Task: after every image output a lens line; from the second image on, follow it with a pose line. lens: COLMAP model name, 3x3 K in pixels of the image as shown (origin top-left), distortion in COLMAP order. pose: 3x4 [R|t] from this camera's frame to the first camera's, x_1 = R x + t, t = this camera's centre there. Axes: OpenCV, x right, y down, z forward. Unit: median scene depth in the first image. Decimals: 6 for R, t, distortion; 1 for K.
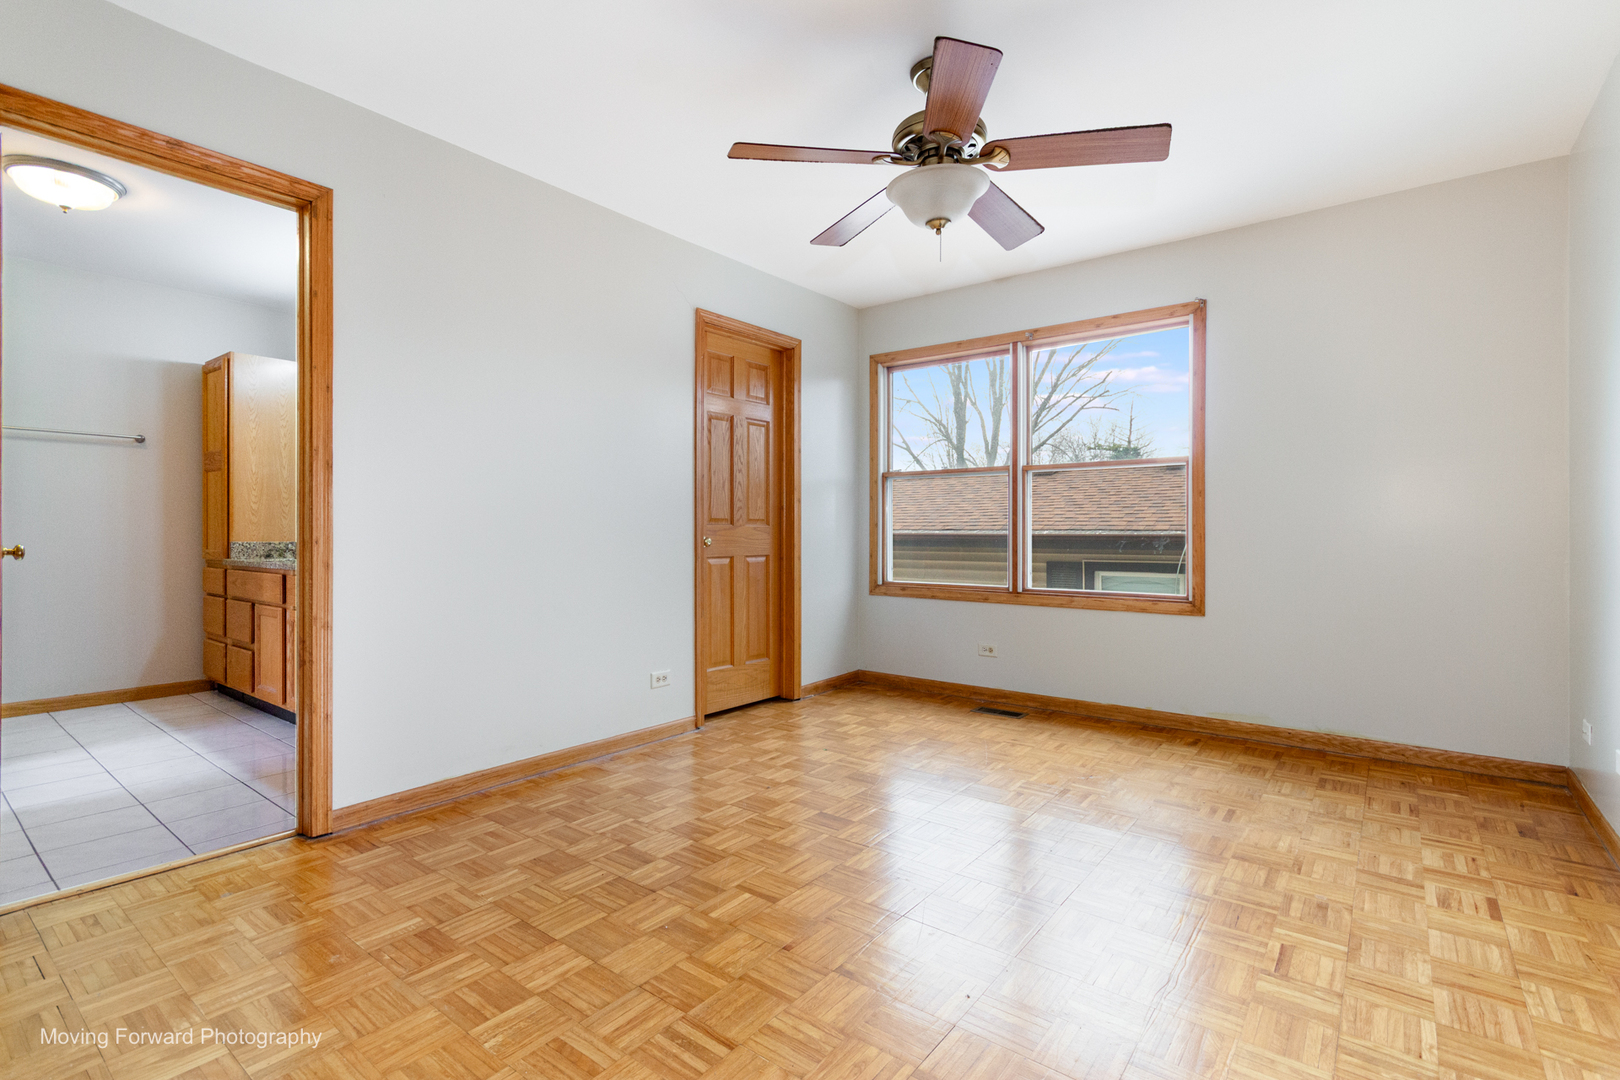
lens RADIAL K [[749.4, 0, 811.4], [0, 749.4, 537.3], [0, 0, 1]] dist [0.003415, 0.001064]
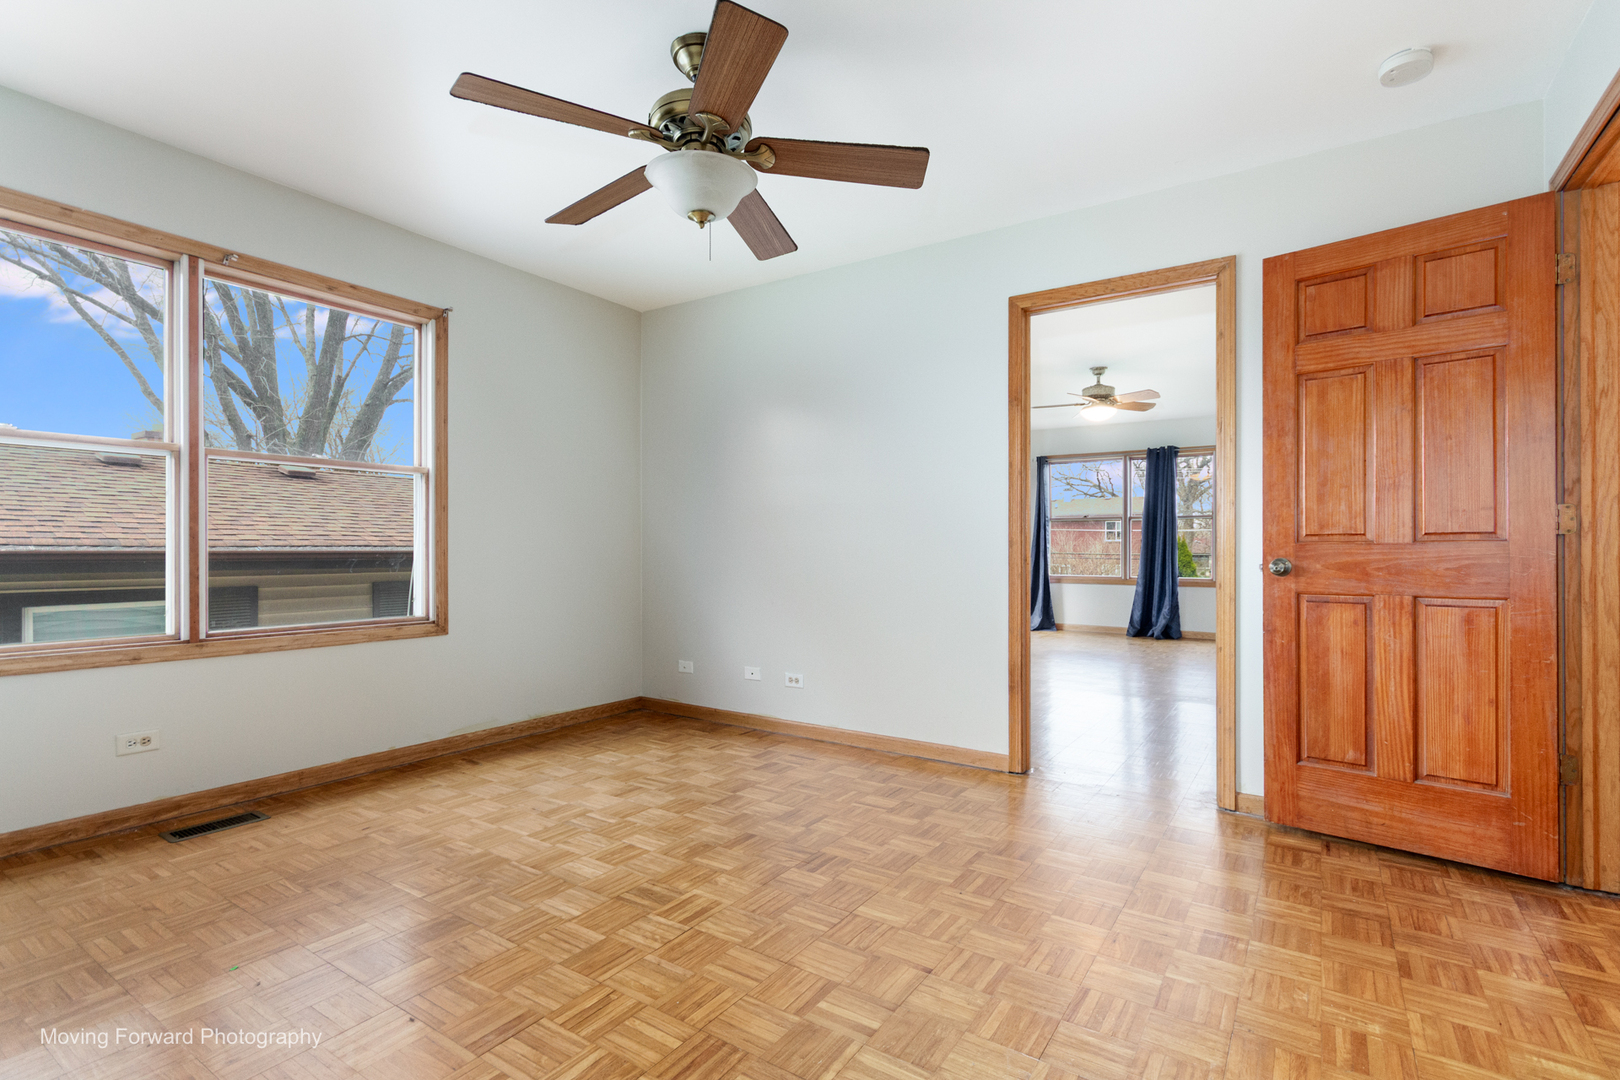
lens RADIAL K [[749.4, 0, 823.4], [0, 749.4, 551.6], [0, 0, 1]] dist [0.003415, 0.001064]
pose [[-0.071610, -0.002786, 0.997429, -0.483527], [0.002982, 0.999991, 0.003007, -0.004273], [-0.997428, 0.003190, -0.071601, 0.578386]]
